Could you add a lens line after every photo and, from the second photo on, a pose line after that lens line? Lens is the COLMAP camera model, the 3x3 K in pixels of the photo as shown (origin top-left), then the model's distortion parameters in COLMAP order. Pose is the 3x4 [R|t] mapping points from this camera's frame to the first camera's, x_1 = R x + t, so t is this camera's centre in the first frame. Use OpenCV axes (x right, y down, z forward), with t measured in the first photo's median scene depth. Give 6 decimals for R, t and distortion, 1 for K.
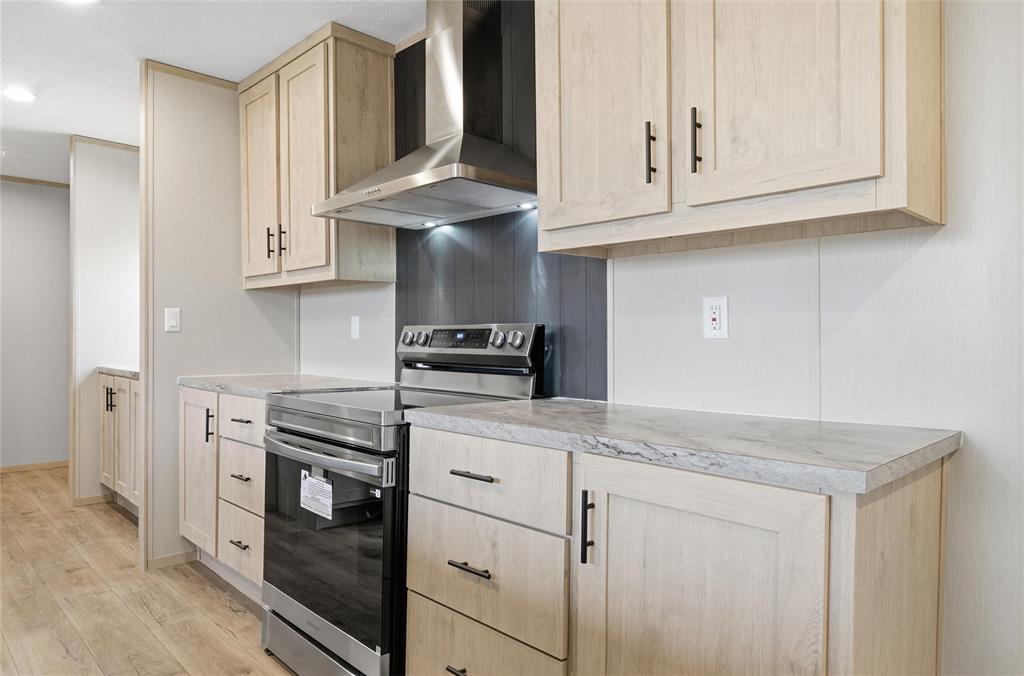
lens RADIAL K [[654.7, 0, 512.0], [0, 654.7, 338.0], [0, 0, 1]] dist [-0.002006, -0.000288]
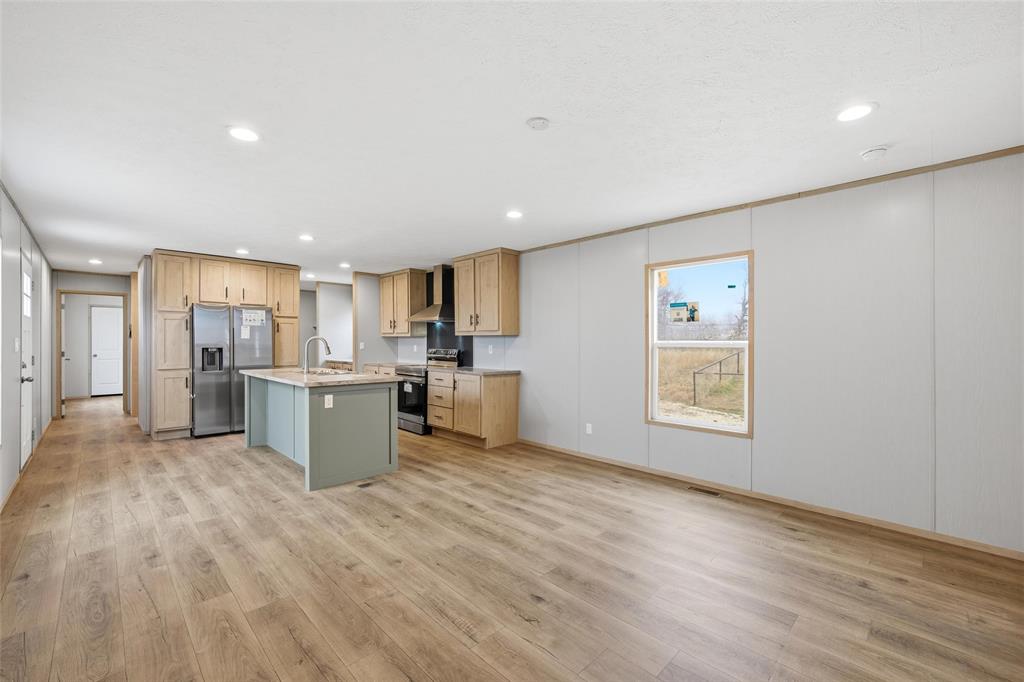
lens RADIAL K [[431.3, 0, 512.0], [0, 431.3, 341.0], [0, 0, 1]] dist [0.000712, 0.000016]
pose [[1.000000, 0.000095, 0.000980, 0.334547], [-0.000090, 0.999988, -0.004862, -0.056097], [-0.000980, 0.004862, 0.999988, -1.591384]]
